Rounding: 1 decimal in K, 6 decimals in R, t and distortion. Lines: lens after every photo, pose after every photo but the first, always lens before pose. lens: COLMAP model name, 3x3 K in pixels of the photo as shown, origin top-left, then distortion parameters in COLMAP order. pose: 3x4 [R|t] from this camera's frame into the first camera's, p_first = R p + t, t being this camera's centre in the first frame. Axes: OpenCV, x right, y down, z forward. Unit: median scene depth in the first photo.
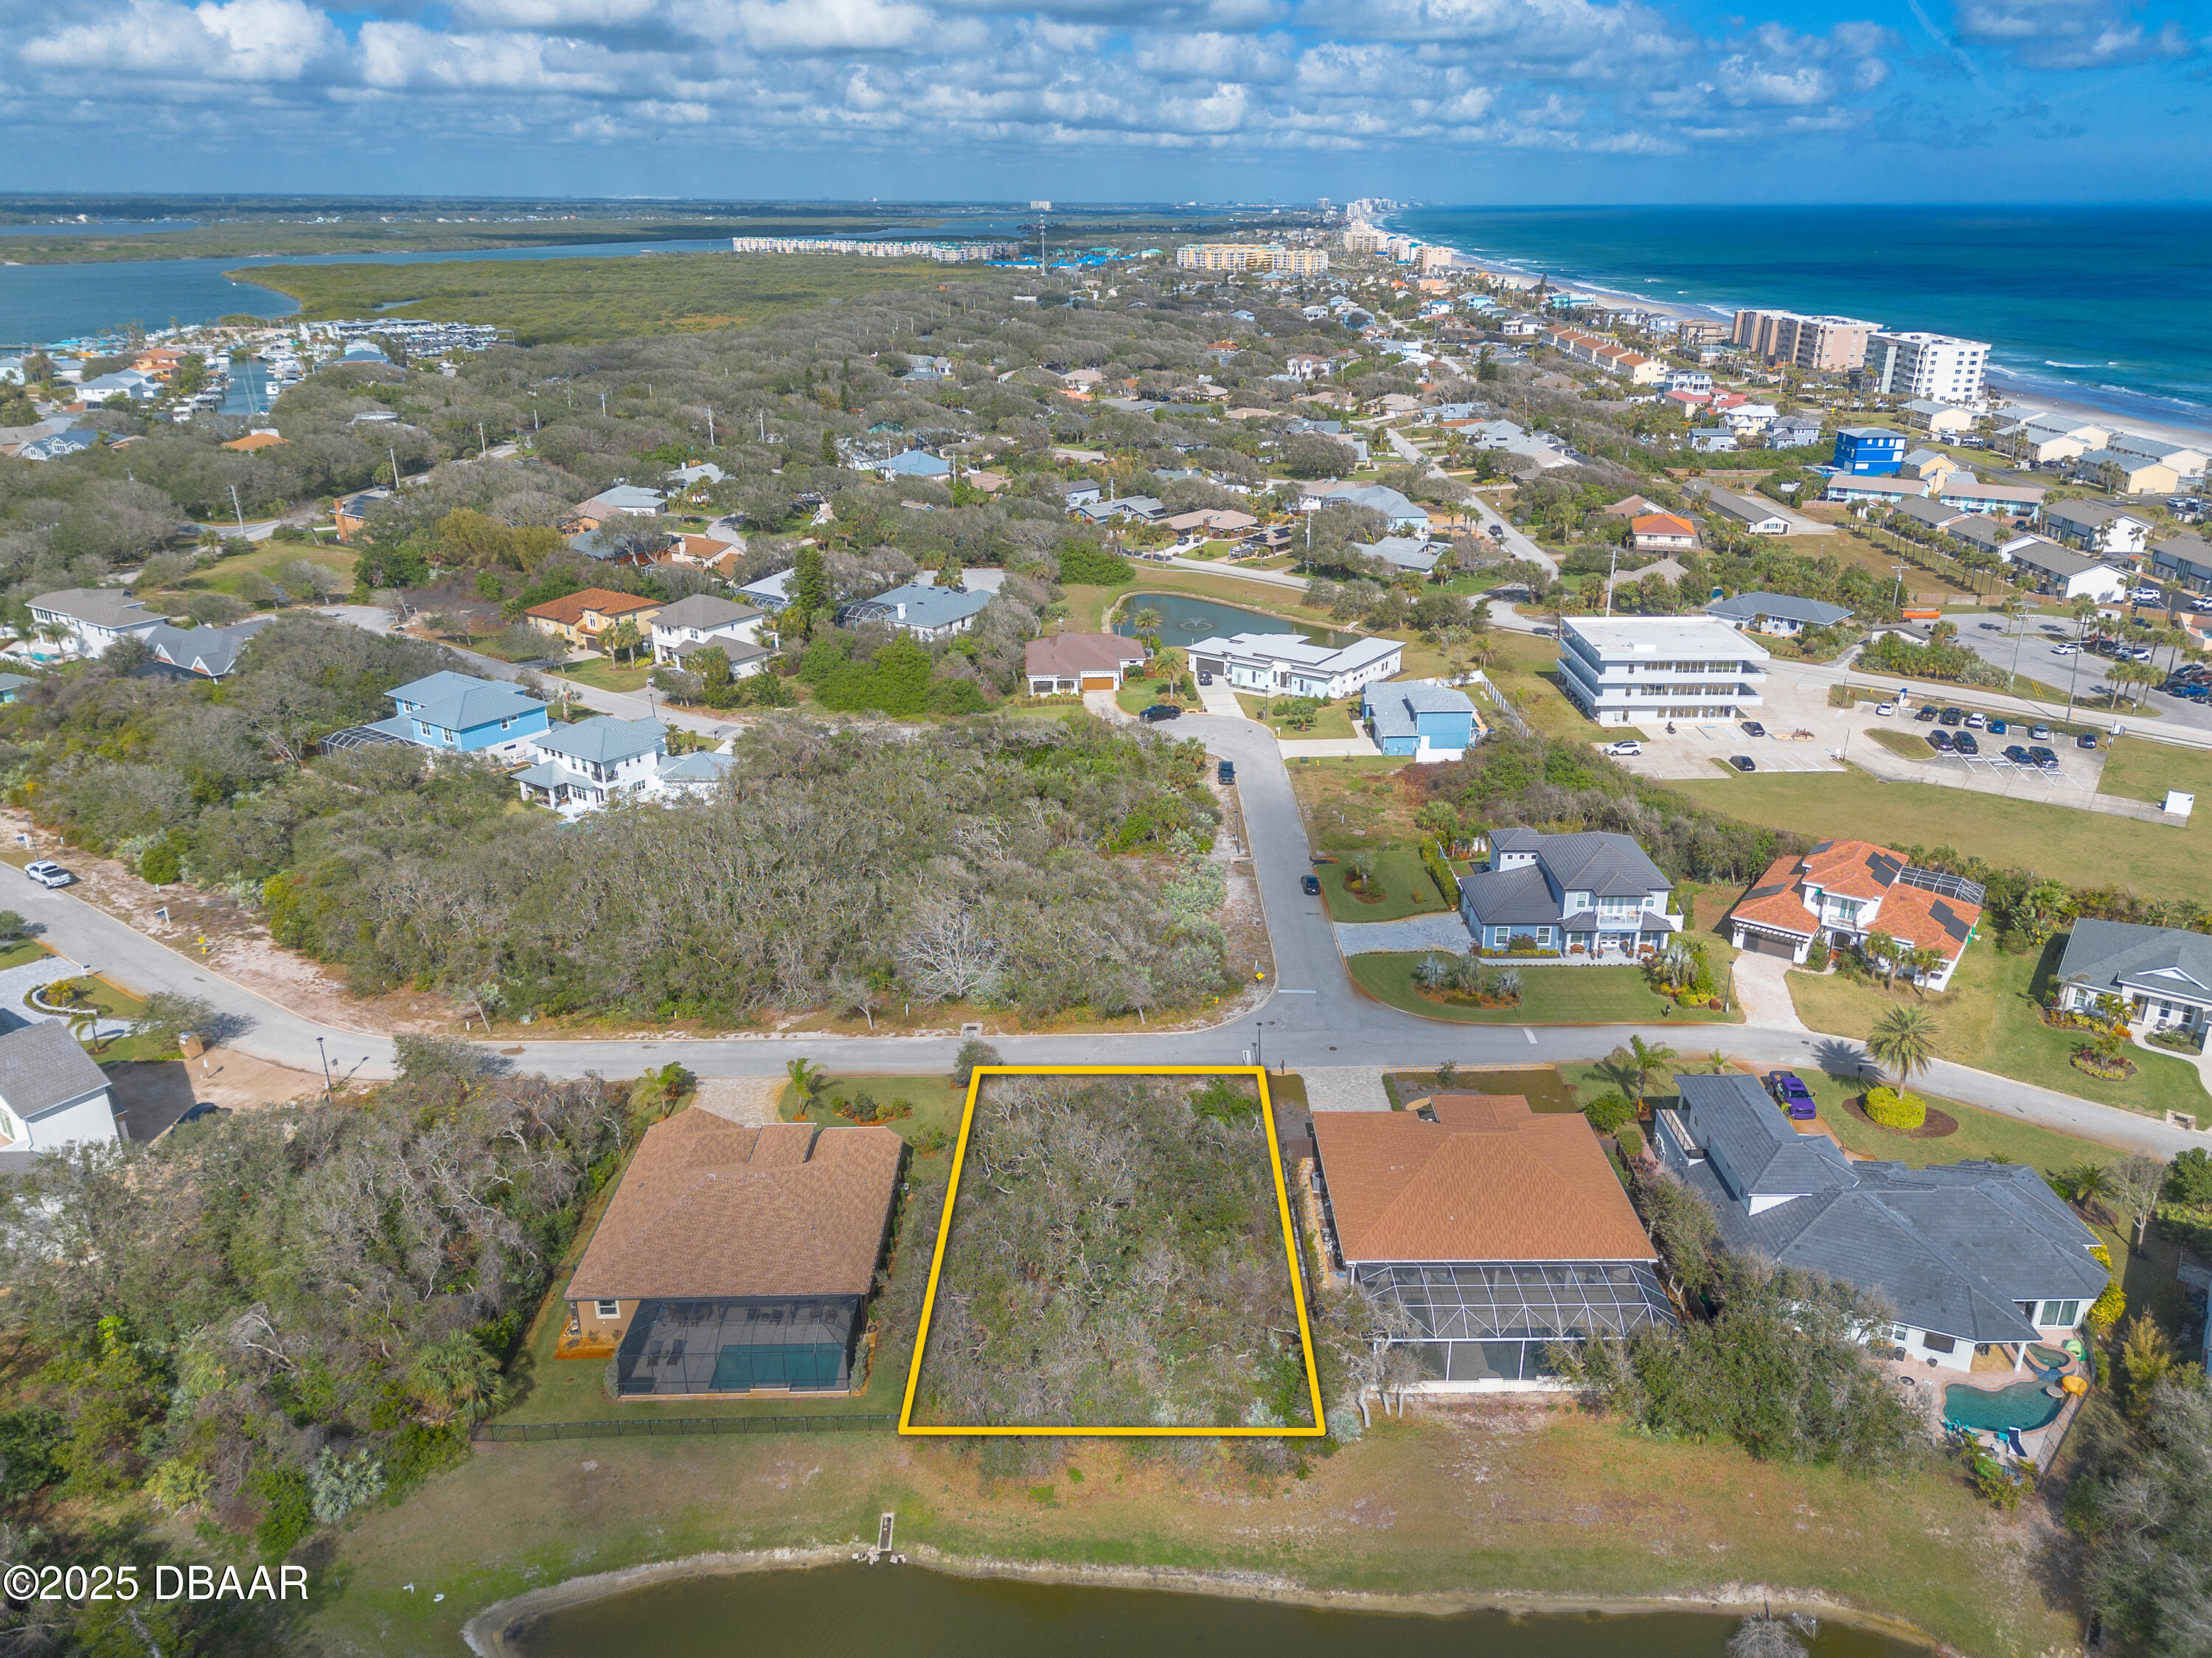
lens RADIAL K [[1578.9, 0, 1160.0], [0, 1578.9, 906.8], [0, 0, 1]] dist [0.053548, -0.040498]
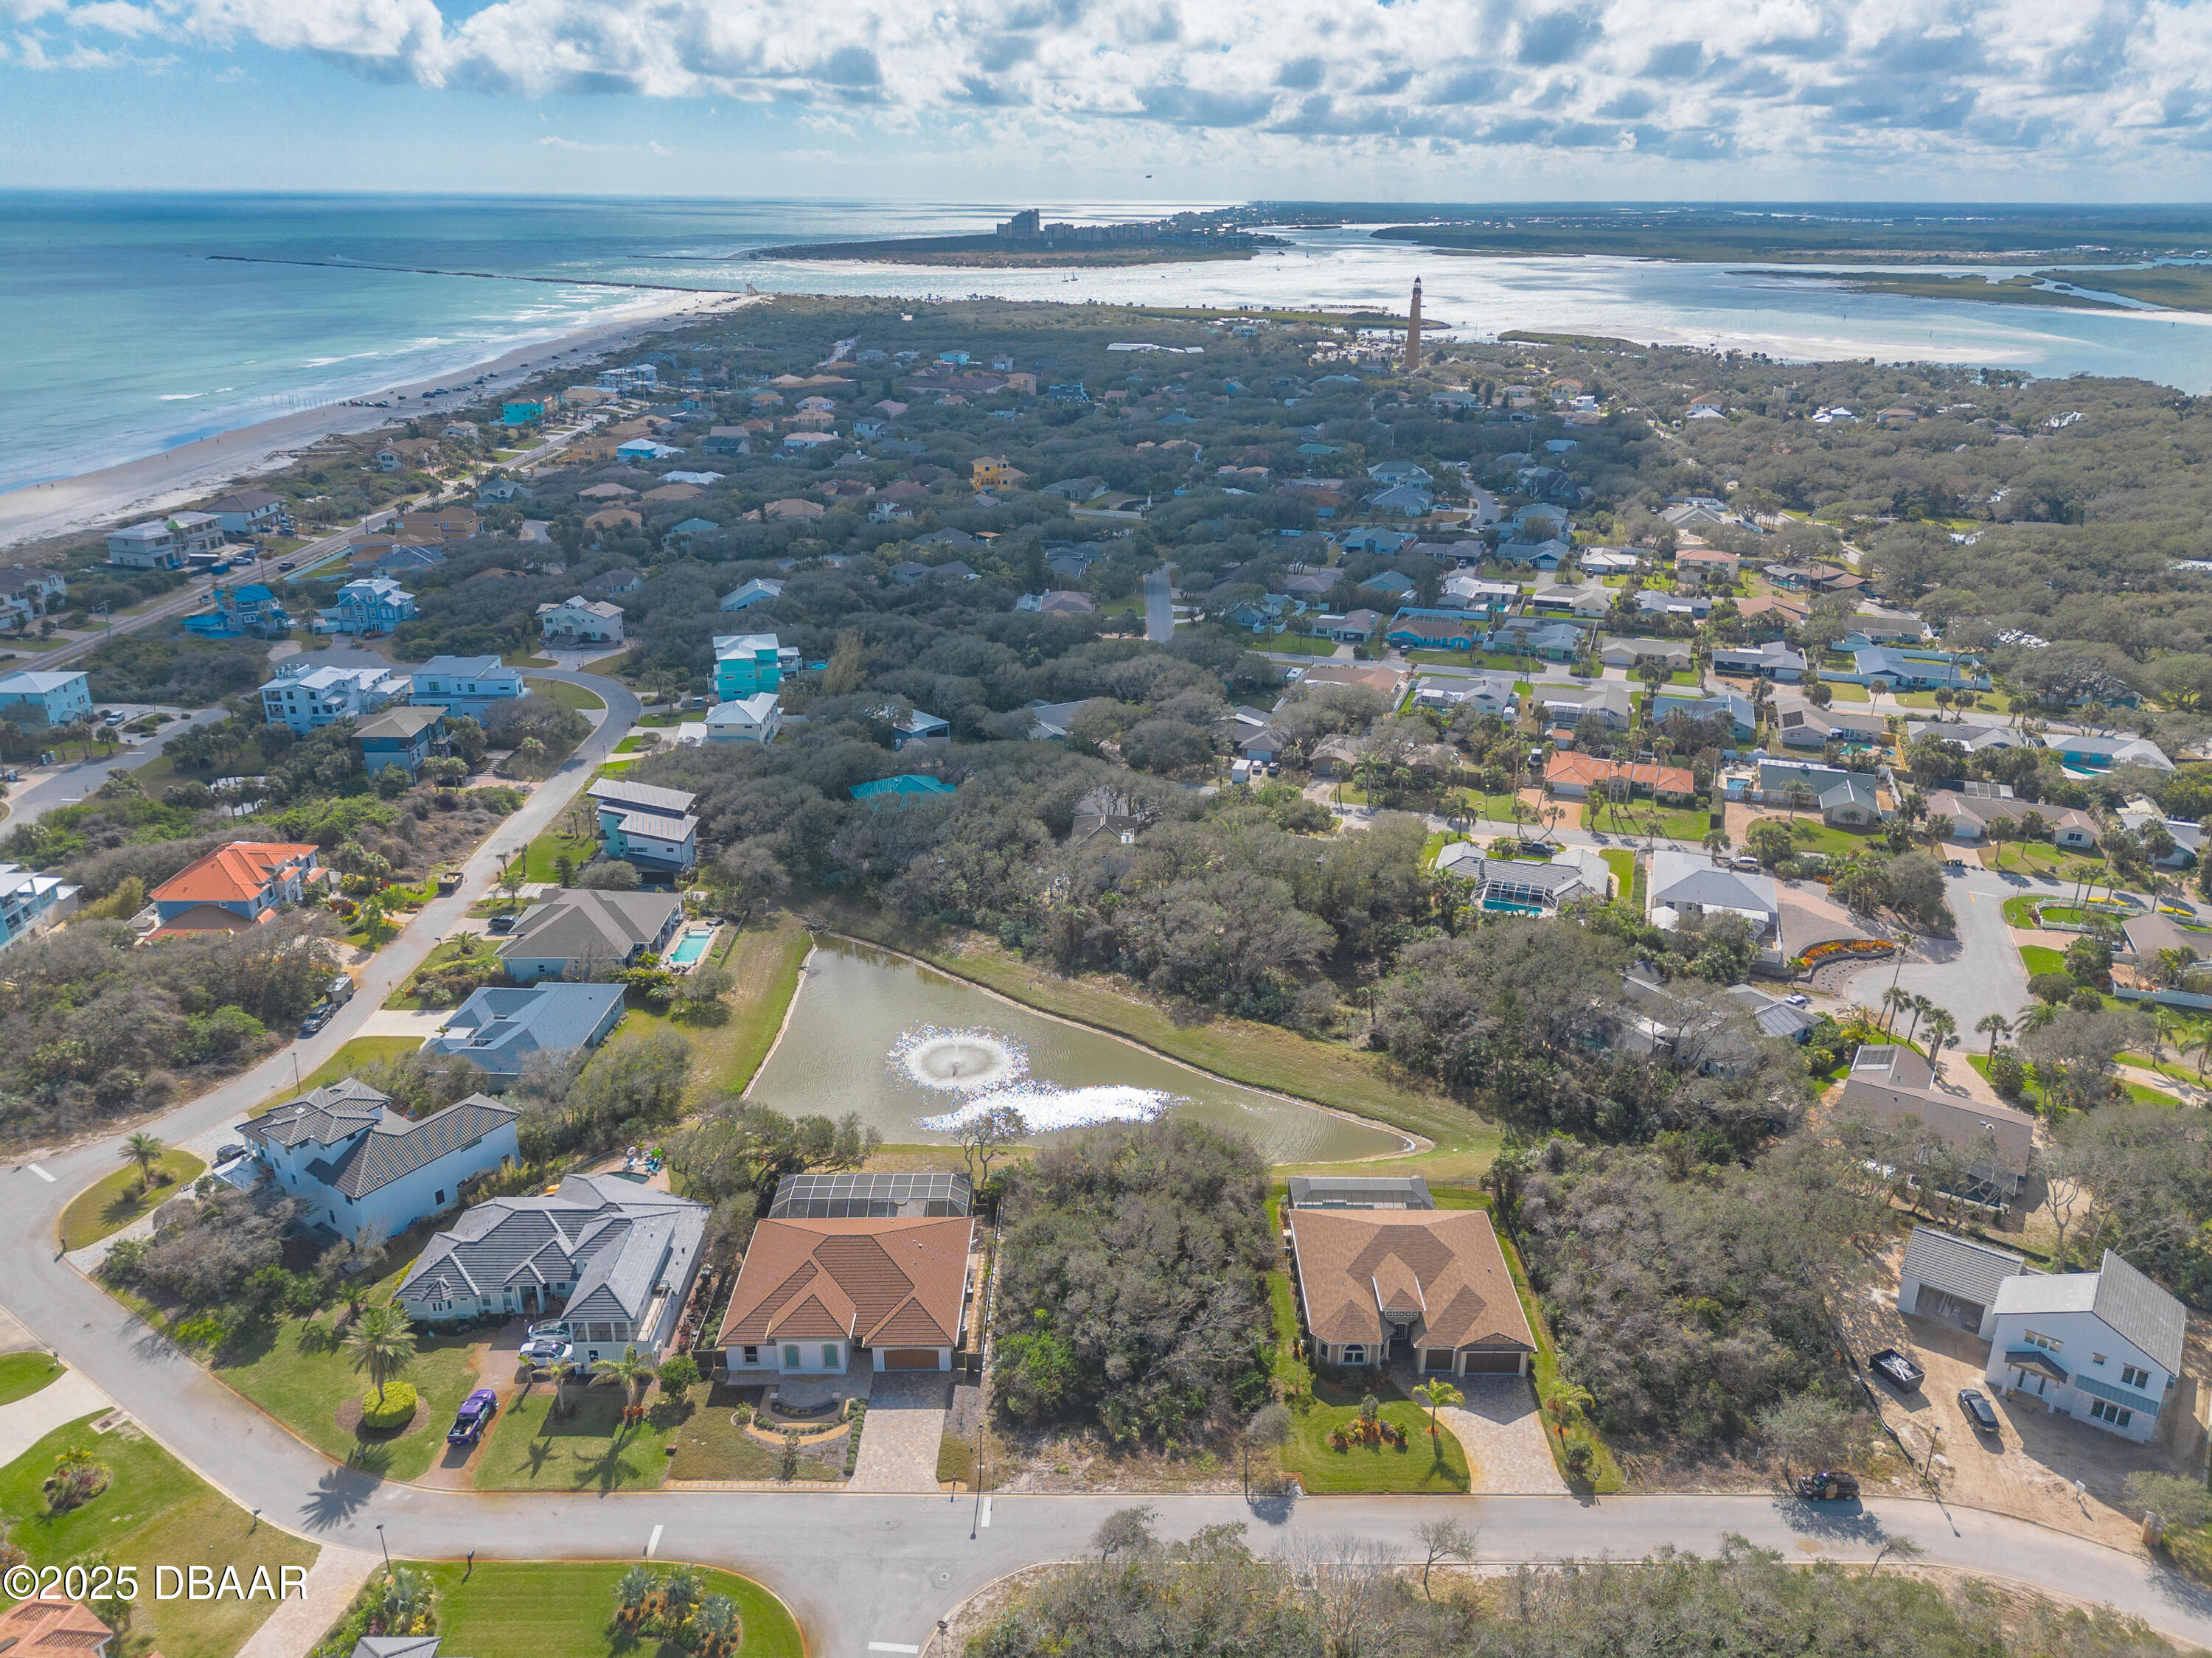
lens RADIAL K [[1547.0, 0, 1120.7], [0, 1547.0, 875.9], [0, 0, 1]] dist [0.103620, -0.114134]
pose [[-0.999749, -0.016240, 0.015447, -0.018579], [0.000507, 0.672628, 0.739981, -0.514701], [-0.022408, 0.739803, -0.672450, 0.836395]]
